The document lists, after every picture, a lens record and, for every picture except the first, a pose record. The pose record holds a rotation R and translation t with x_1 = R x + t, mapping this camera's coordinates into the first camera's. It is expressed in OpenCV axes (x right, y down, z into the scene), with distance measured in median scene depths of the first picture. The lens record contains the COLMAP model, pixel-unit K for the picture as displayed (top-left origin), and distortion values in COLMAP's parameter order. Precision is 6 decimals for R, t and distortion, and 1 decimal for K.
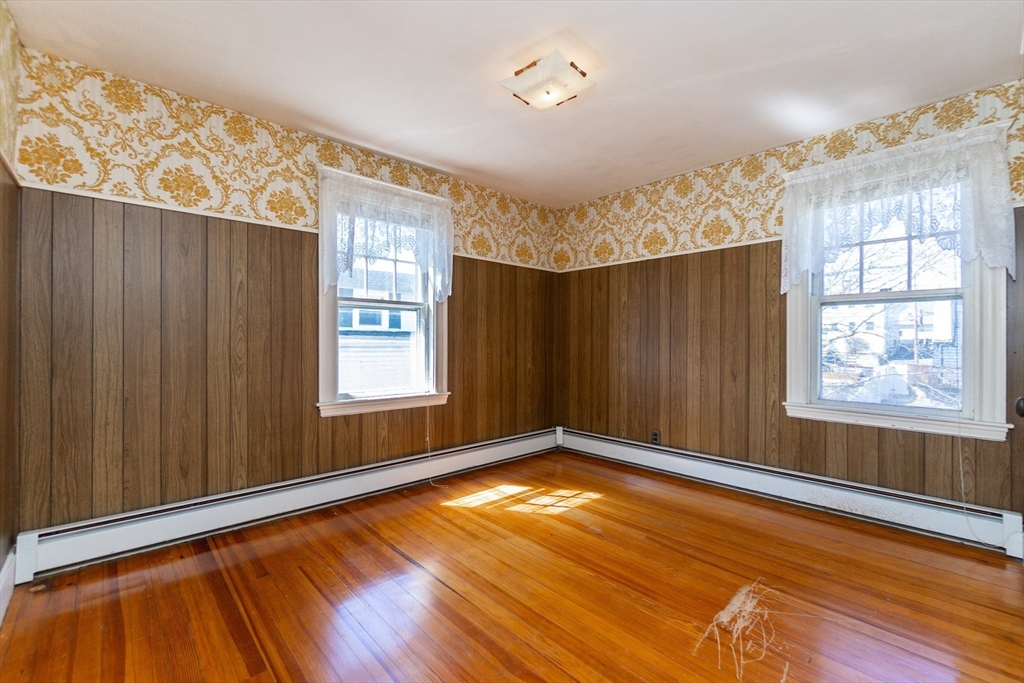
lens RADIAL K [[452.6, 0, 516.9], [0, 452.6, 341.7], [0, 0, 1]] dist [-0.001023, 0.000114]
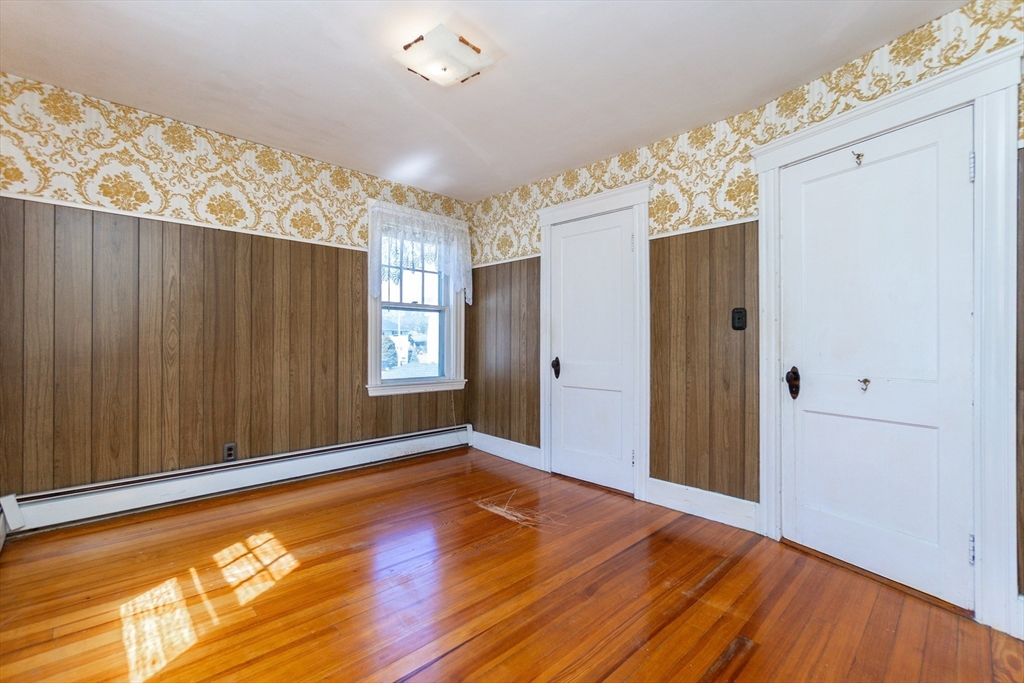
lens RADIAL K [[452.6, 0, 516.9], [0, 452.6, 341.7], [0, 0, 1]] dist [-0.001023, 0.000114]
pose [[-0.043344, -0.004697, 0.999049, -0.622099], [-0.006444, 0.999969, 0.004421, 0.007769], [-0.999039, -0.006246, -0.043373, 0.624413]]
